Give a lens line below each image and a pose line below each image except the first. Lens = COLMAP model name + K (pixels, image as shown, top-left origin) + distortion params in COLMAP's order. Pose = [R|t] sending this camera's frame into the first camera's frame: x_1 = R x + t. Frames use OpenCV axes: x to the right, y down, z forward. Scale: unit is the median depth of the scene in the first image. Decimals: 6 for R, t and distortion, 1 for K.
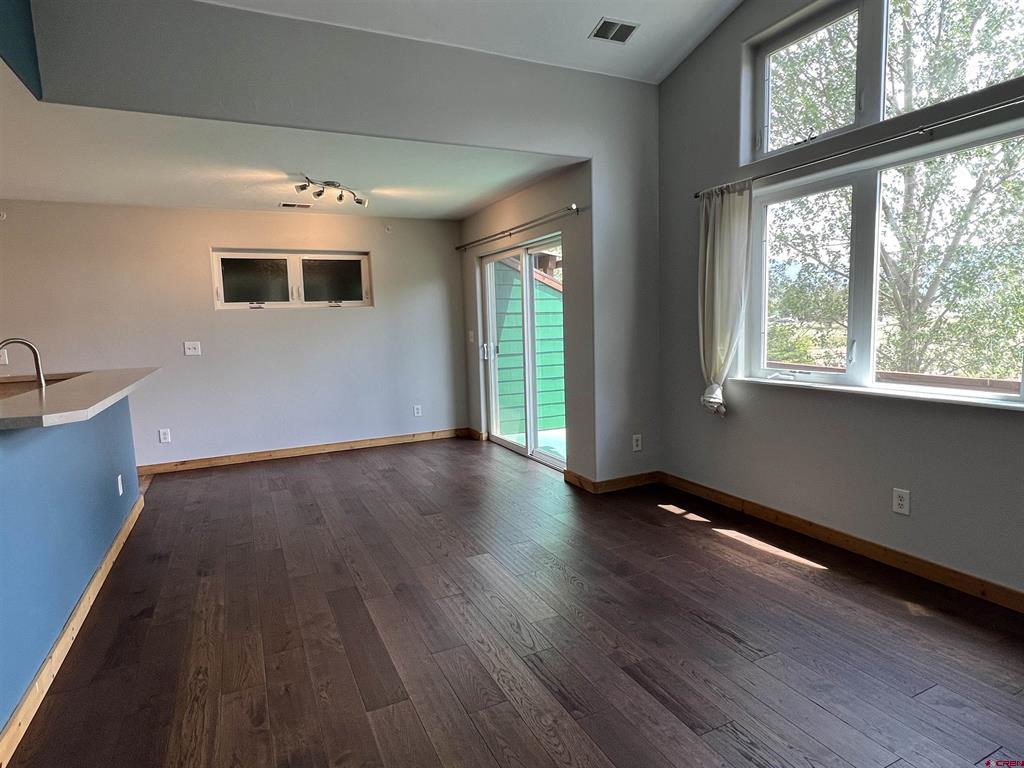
lens RADIAL K [[577.5, 0, 512.2], [0, 577.5, 385.4], [0, 0, 1]] dist [-0.001656, -0.000104]
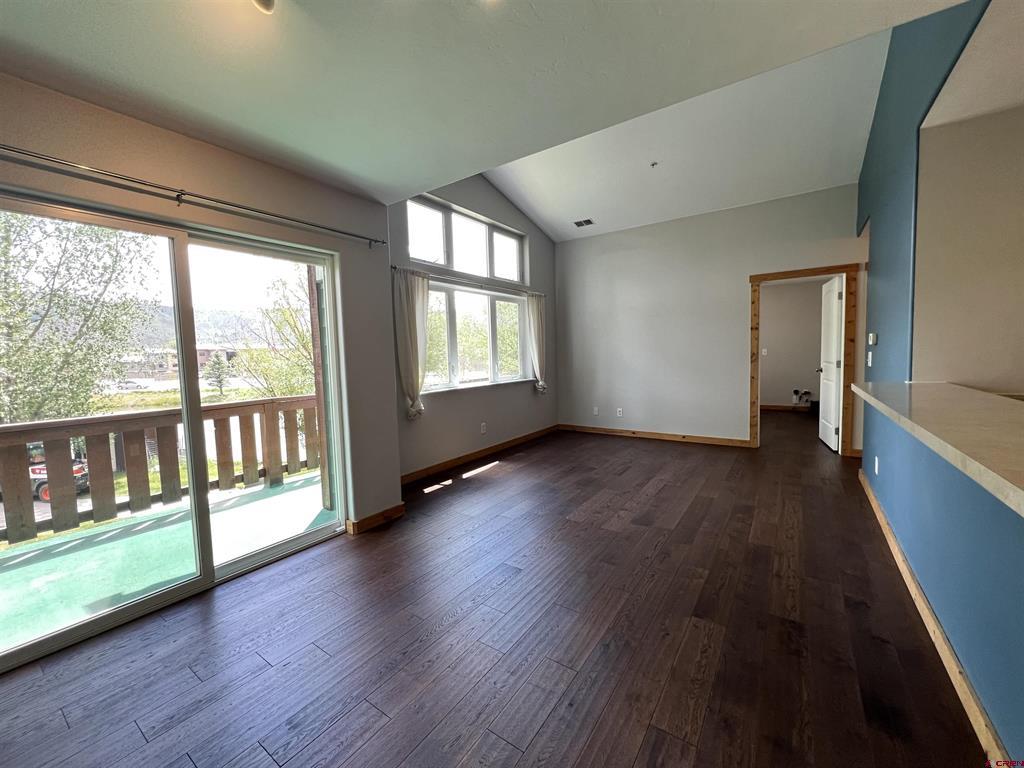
lens RADIAL K [[412.4, 0, 508.0], [0, 412.4, 383.3], [0, 0, 1]] dist [0.002372, -0.000251]
pose [[-0.501981, -0.019117, 0.864667, -0.733933], [0.137200, 0.985336, 0.101437, -0.124395], [-0.853927, 0.169552, -0.491997, 1.401508]]
